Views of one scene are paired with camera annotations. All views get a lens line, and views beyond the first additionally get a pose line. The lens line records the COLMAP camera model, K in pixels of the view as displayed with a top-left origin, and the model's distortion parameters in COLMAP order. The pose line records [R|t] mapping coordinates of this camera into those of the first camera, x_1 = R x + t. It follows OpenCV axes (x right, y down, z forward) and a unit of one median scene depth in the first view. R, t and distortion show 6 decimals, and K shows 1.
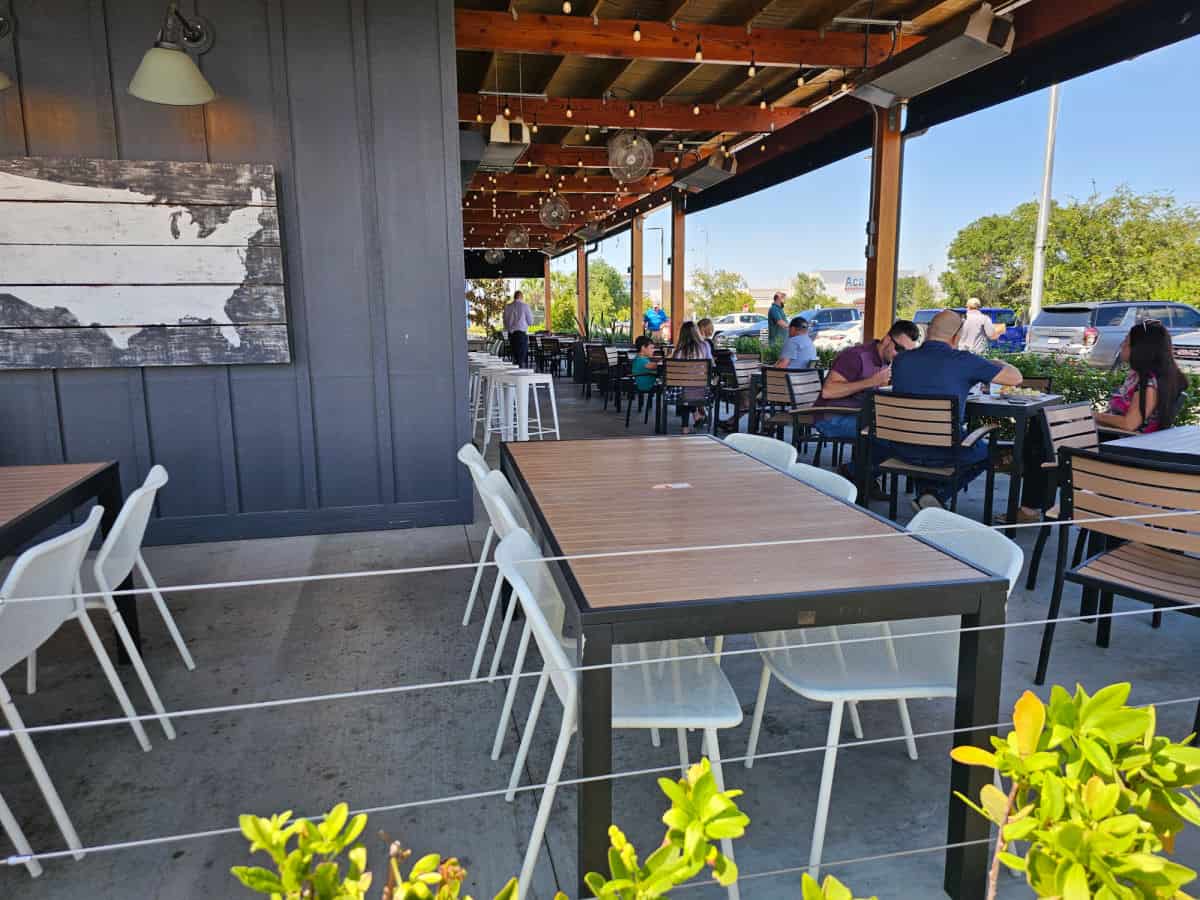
lens RADIAL K [[814.1, 0, 597.2], [0, 814.1, 453.7], [0, 0, 1]] dist [0.030298, 0.000735]
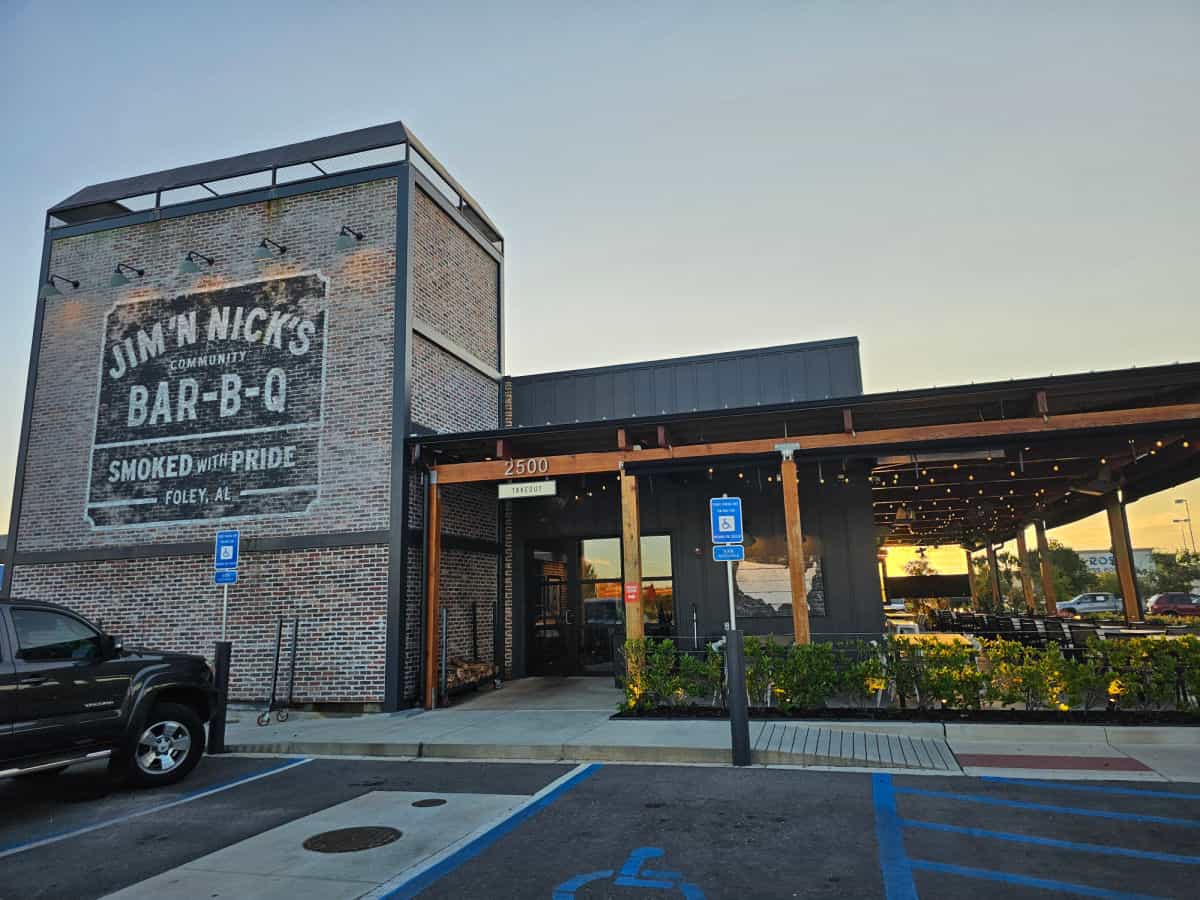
lens RADIAL K [[814.1, 0, 599.0], [0, 814.1, 447.8], [0, 0, 1]] dist [0.030298, 0.000735]
pose [[0.862932, -0.105740, -0.494134, 0.511984], [-0.069215, 0.943912, -0.322862, 0.367604], [0.500558, 0.312809, 0.807213, -2.246083]]
